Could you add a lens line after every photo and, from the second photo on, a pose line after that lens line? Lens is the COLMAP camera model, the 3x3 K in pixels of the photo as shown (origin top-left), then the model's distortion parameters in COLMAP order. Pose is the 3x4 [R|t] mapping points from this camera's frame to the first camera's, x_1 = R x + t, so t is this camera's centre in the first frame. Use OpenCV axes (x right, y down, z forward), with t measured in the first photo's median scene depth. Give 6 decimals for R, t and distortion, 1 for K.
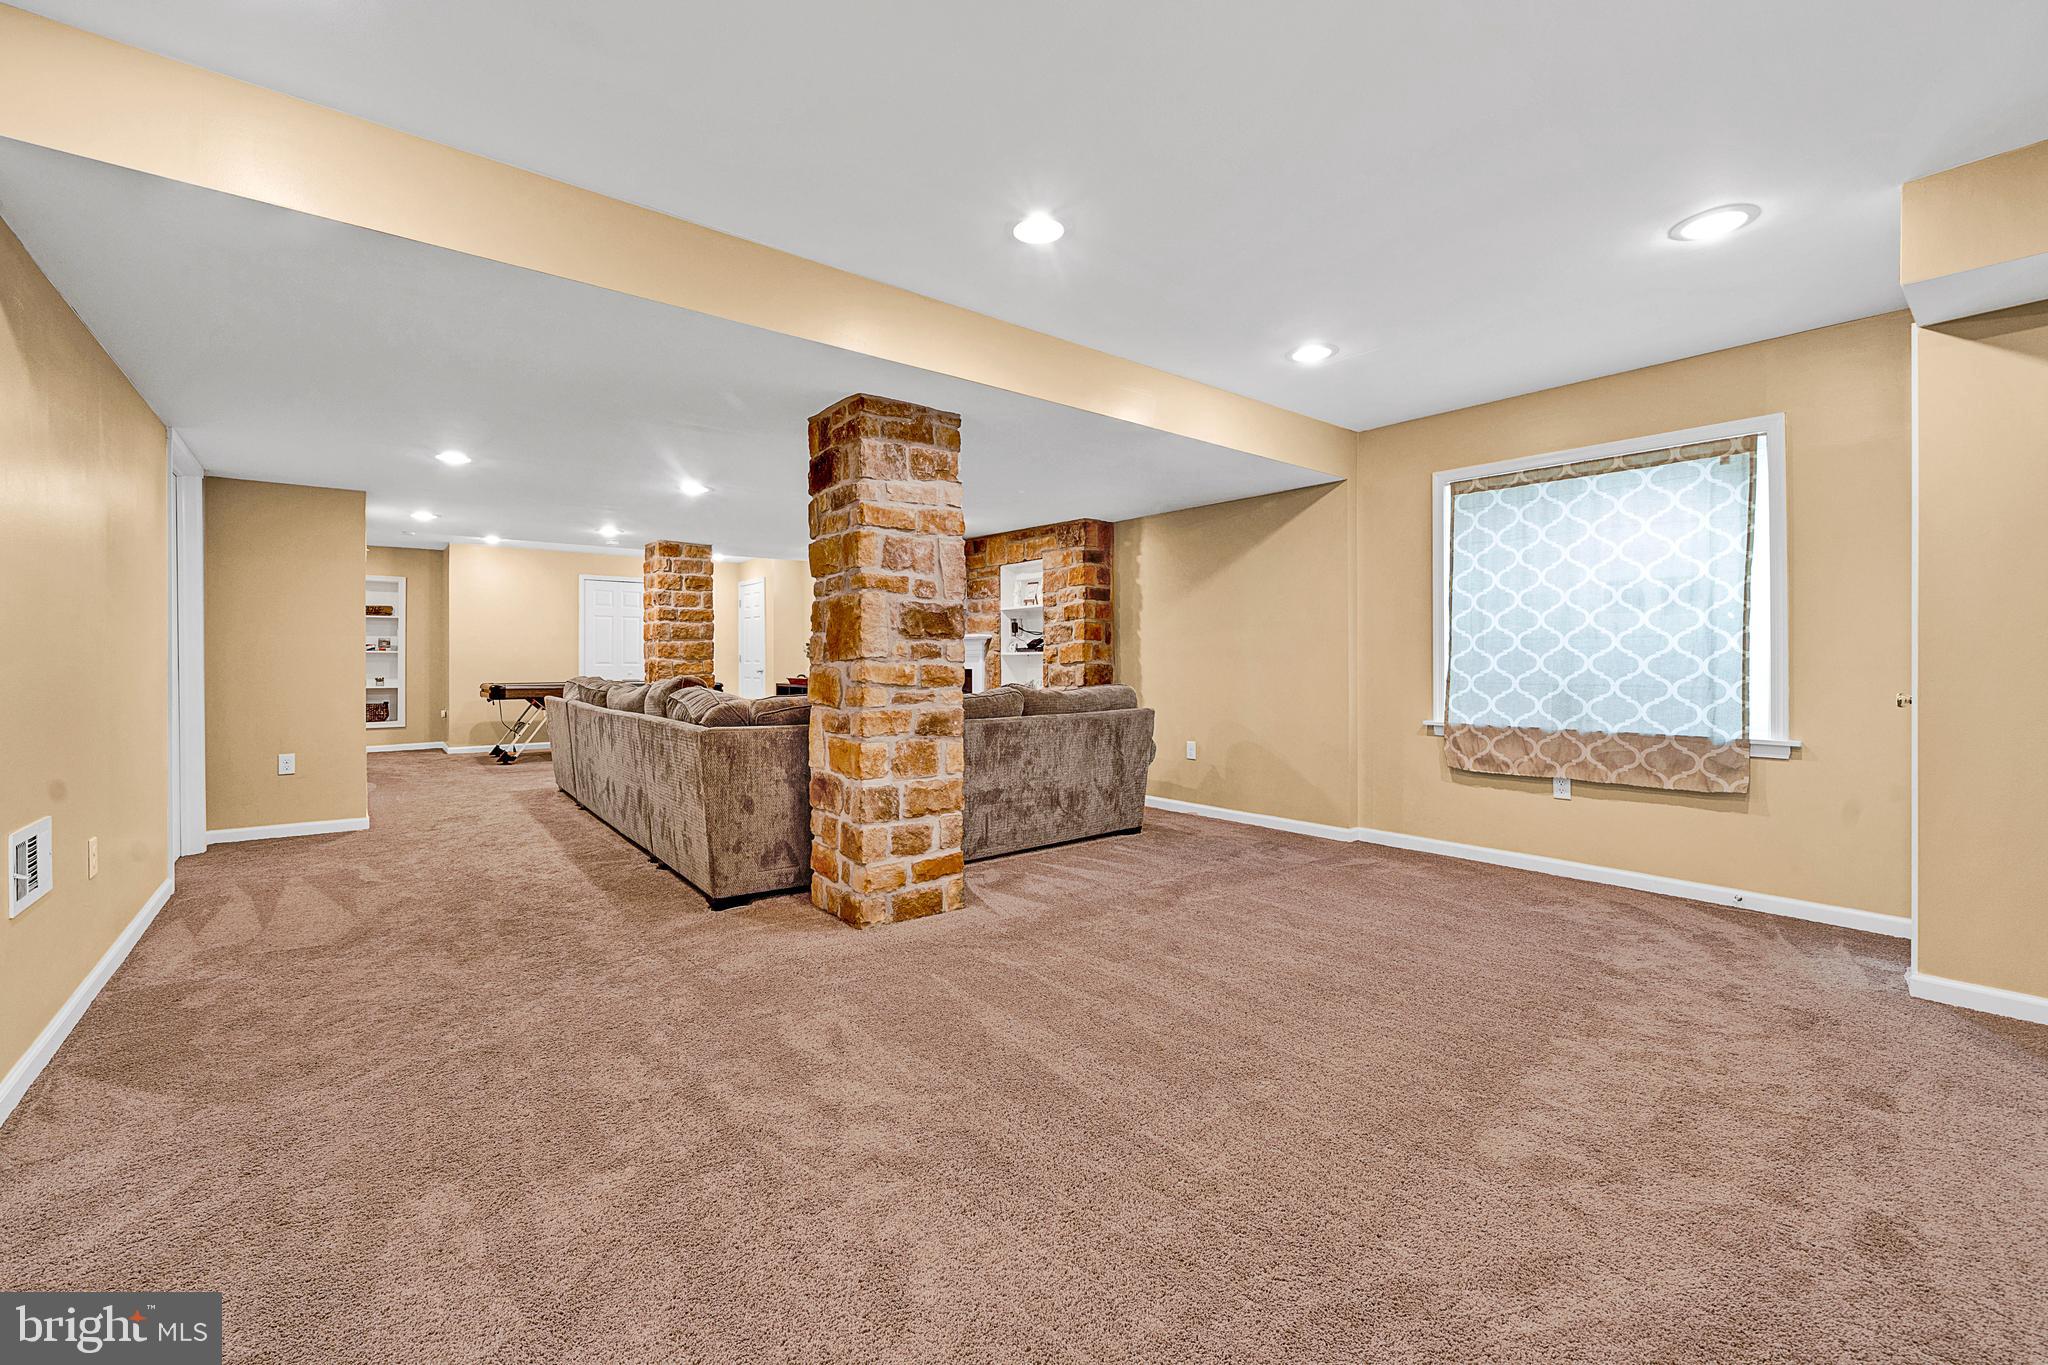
lens RADIAL K [[839.0, 0, 1026.3], [0, 839.0, 670.4], [0, 0, 1]] dist [0.000826, 0.000068]
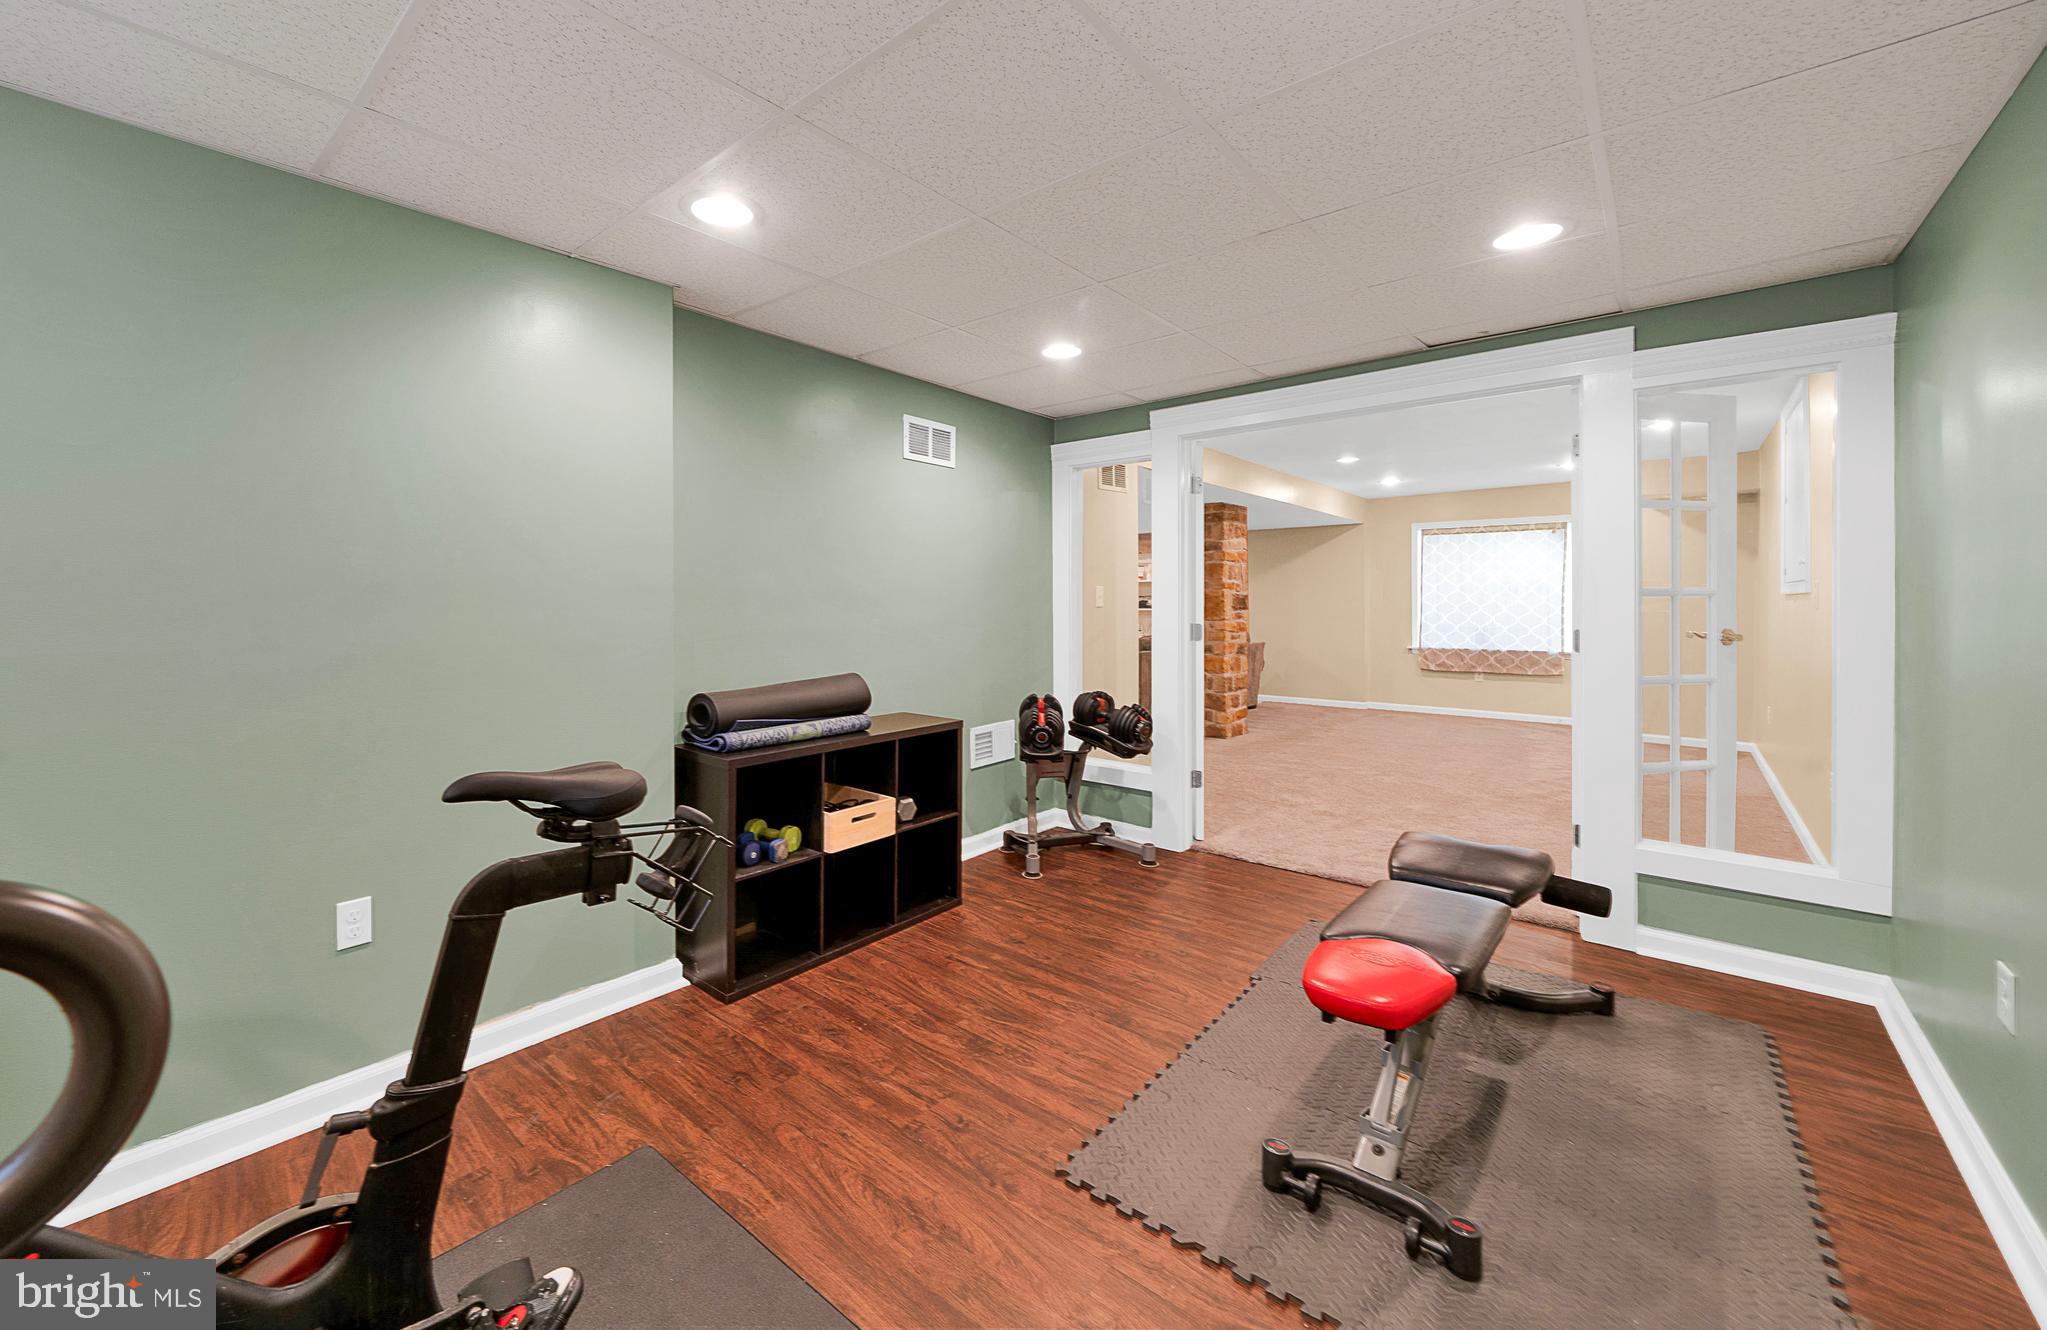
lens RADIAL K [[801.2, 0, 921.6], [0, 801.2, 615.8], [0, 0, 1]] dist [-0.000117, -0.000020]
pose [[0.989886, -0.003002, 0.141835, -1.158516], [0.001880, 0.999966, 0.008042, -0.037810], [-0.141855, -0.007694, 0.989858, -0.900806]]
